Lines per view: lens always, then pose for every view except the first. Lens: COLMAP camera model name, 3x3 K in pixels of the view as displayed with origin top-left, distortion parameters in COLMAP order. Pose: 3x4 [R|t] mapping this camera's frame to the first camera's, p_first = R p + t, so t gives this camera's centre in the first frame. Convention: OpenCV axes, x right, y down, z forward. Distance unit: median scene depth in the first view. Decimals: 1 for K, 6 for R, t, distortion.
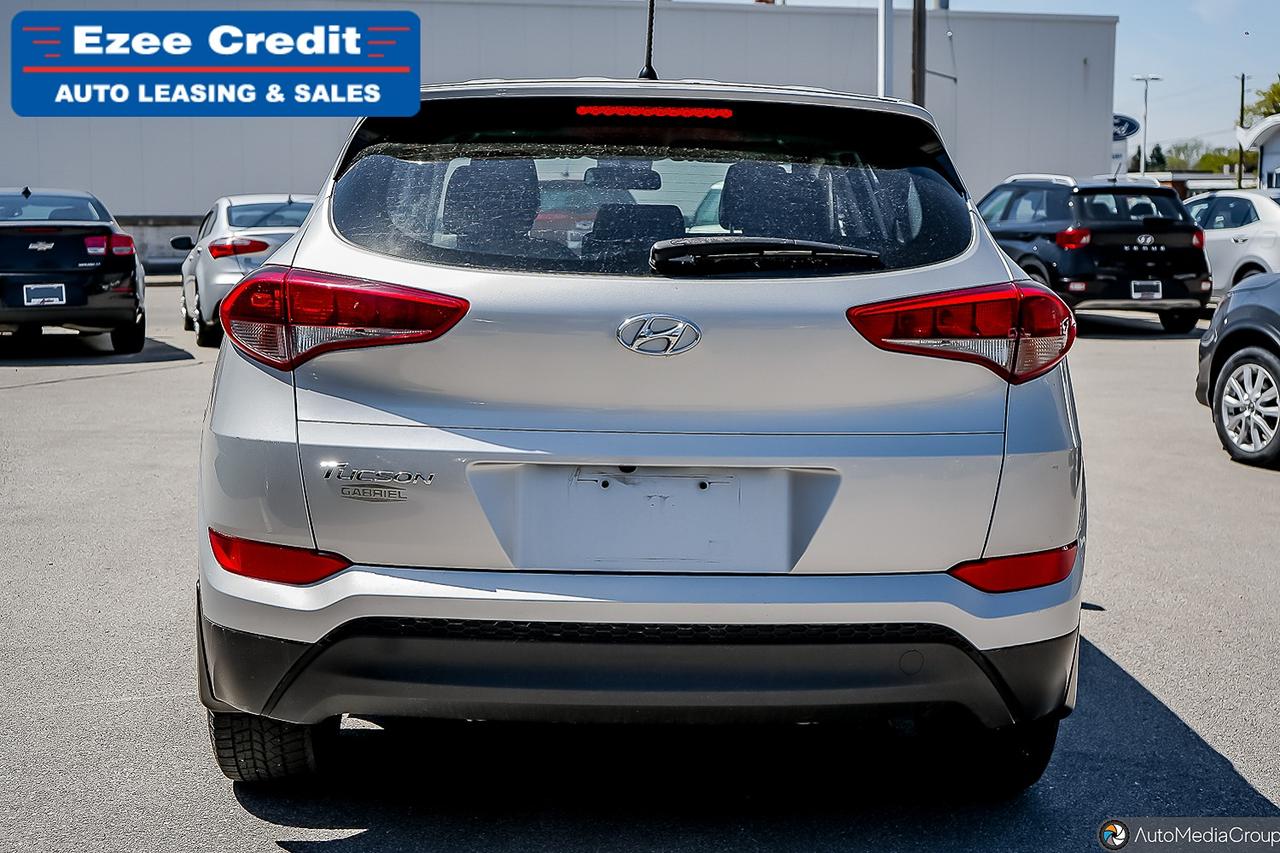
lens RADIAL K [[1543.5, 0, 641.6], [0, 1543.5, 430.7], [0, 0, 1]] dist [0.000354, 0.000000]
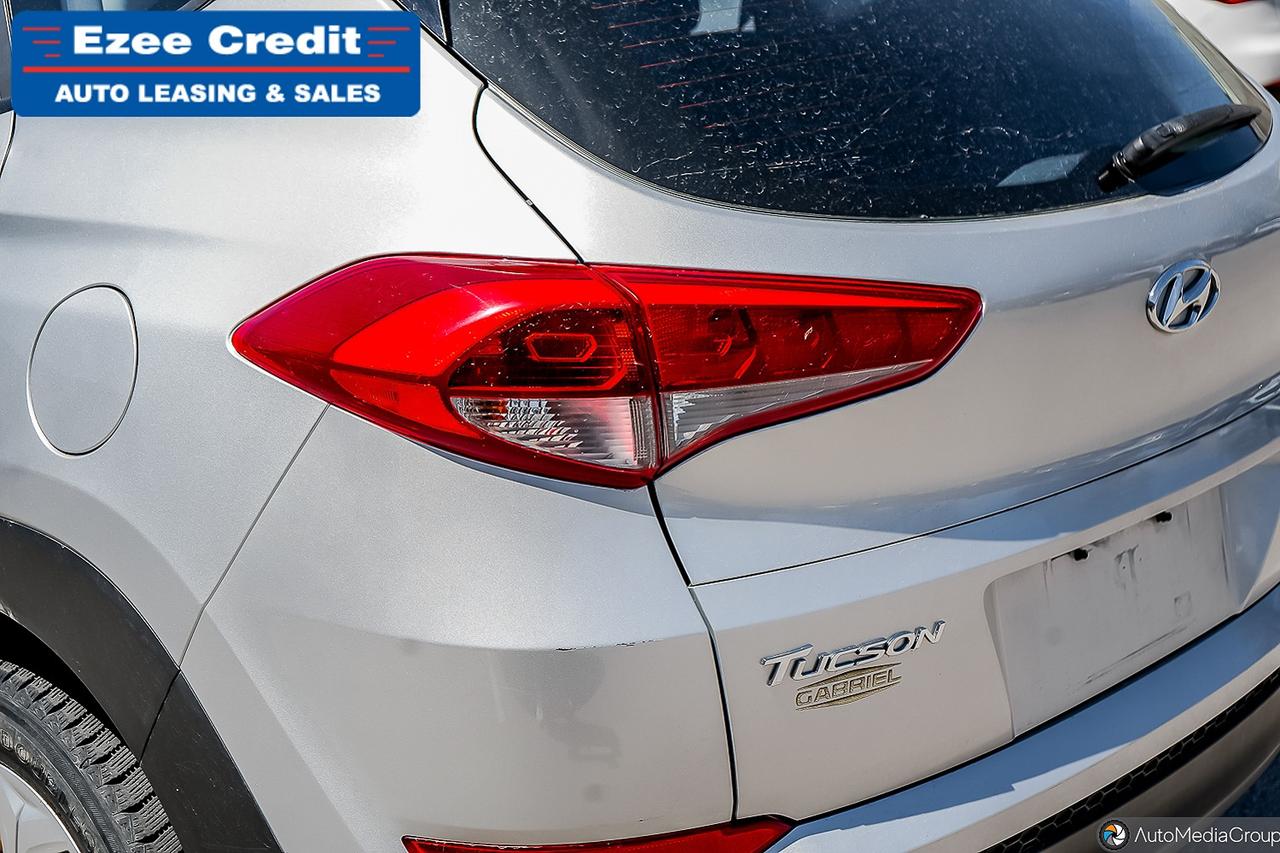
lens RADIAL K [[2034.1, 0, 637.0], [0, 2034.1, 421.1], [0, 0, 1]] dist [-0.090789, 0.000000]
pose [[0.734175, -0.203043, 0.647890, -0.632048], [0.090722, 0.975017, 0.202758, -0.185544], [-0.672872, -0.090082, 0.734253, 0.548632]]
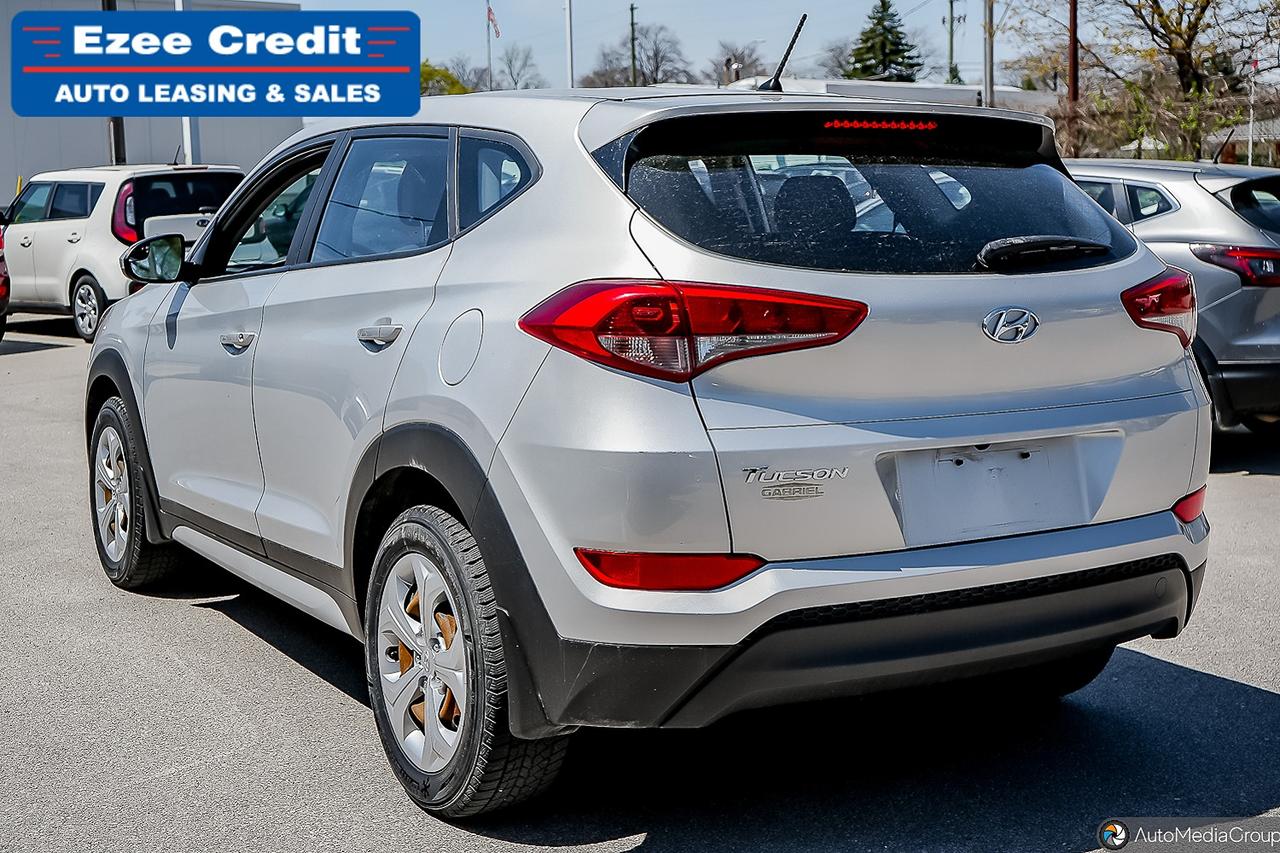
lens RADIAL K [[1549.3, 0, 640.6], [0, 1549.3, 428.5], [0, 0, 1]] dist [0.007601, 0.000000]
pose [[0.893586, -0.086495, 0.440481, -0.709858], [0.083591, 0.996160, 0.026034, -0.037537], [-0.441041, 0.013556, 0.897384, 0.100598]]
